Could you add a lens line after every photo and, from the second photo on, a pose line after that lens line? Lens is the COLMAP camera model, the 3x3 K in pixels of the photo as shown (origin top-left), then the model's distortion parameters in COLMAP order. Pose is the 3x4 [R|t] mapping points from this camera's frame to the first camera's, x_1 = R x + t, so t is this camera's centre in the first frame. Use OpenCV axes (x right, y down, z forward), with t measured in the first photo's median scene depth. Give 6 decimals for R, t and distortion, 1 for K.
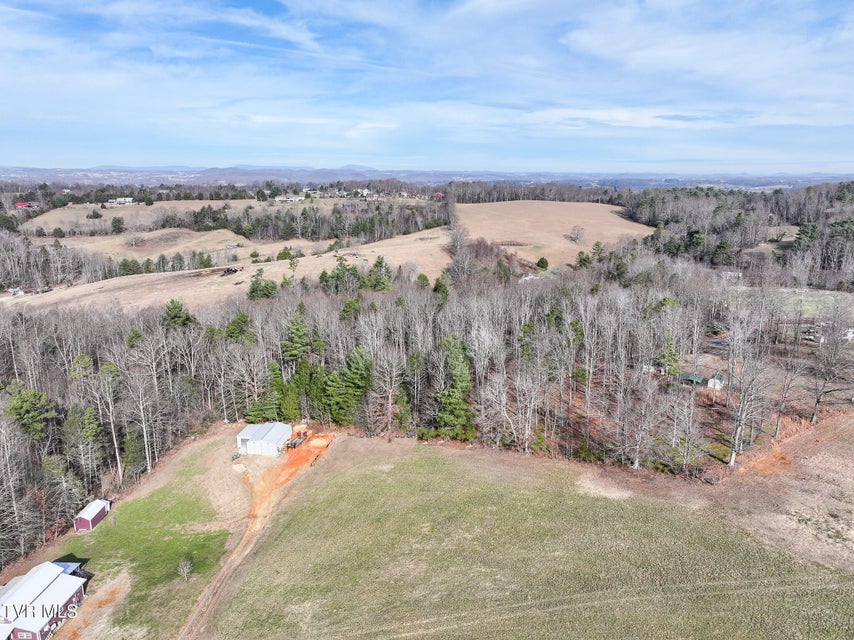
lens RADIAL K [[599.3, 0, 430.3], [0, 599.3, 317.5], [0, 0, 1]] dist [-0.005503, 0.020149]
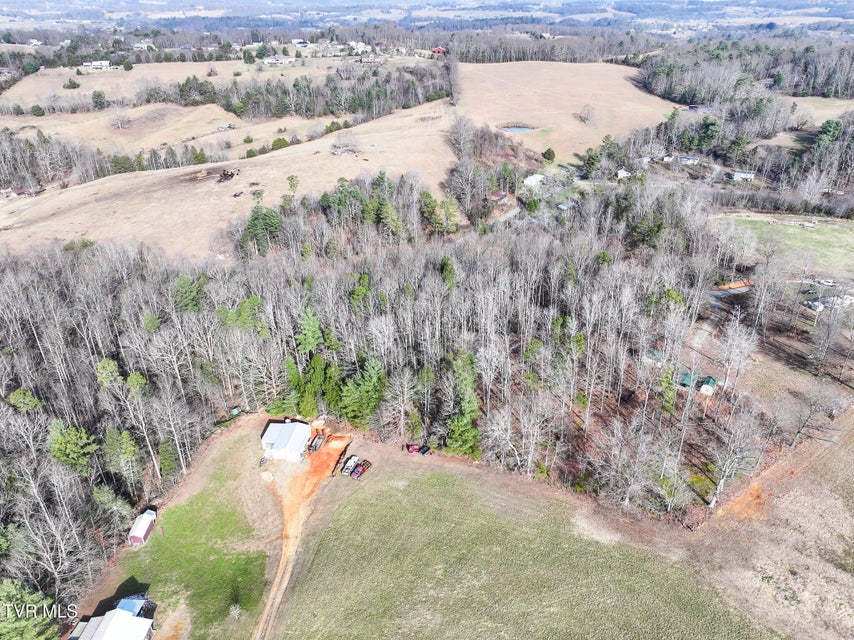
lens RADIAL K [[599.3, 0, 430.3], [0, 599.3, 317.5], [0, 0, 1]] dist [-0.005503, 0.020149]
pose [[0.999993, -0.003614, 0.000694, -0.004435], [0.003305, 0.964937, 0.262462, -0.078131], [-0.001618, -0.262458, 0.964942, 0.002690]]
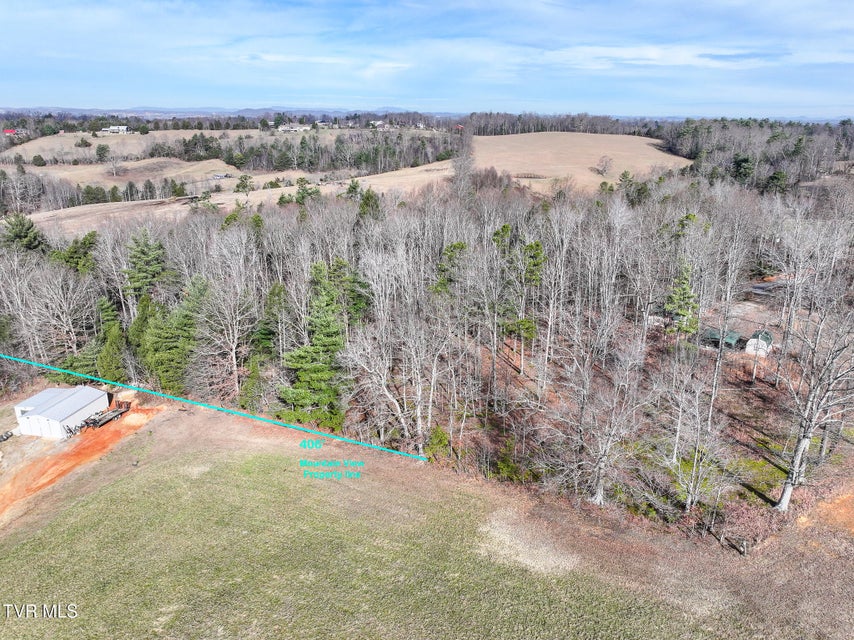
lens RADIAL K [[599.3, 0, 430.3], [0, 599.3, 317.5], [0, 0, 1]] dist [-0.005503, 0.020149]
pose [[0.998160, 0.022977, -0.056110, 0.045091], [-0.017985, 0.995967, 0.087897, 0.008451], [0.057904, -0.086726, 0.994548, 0.096748]]
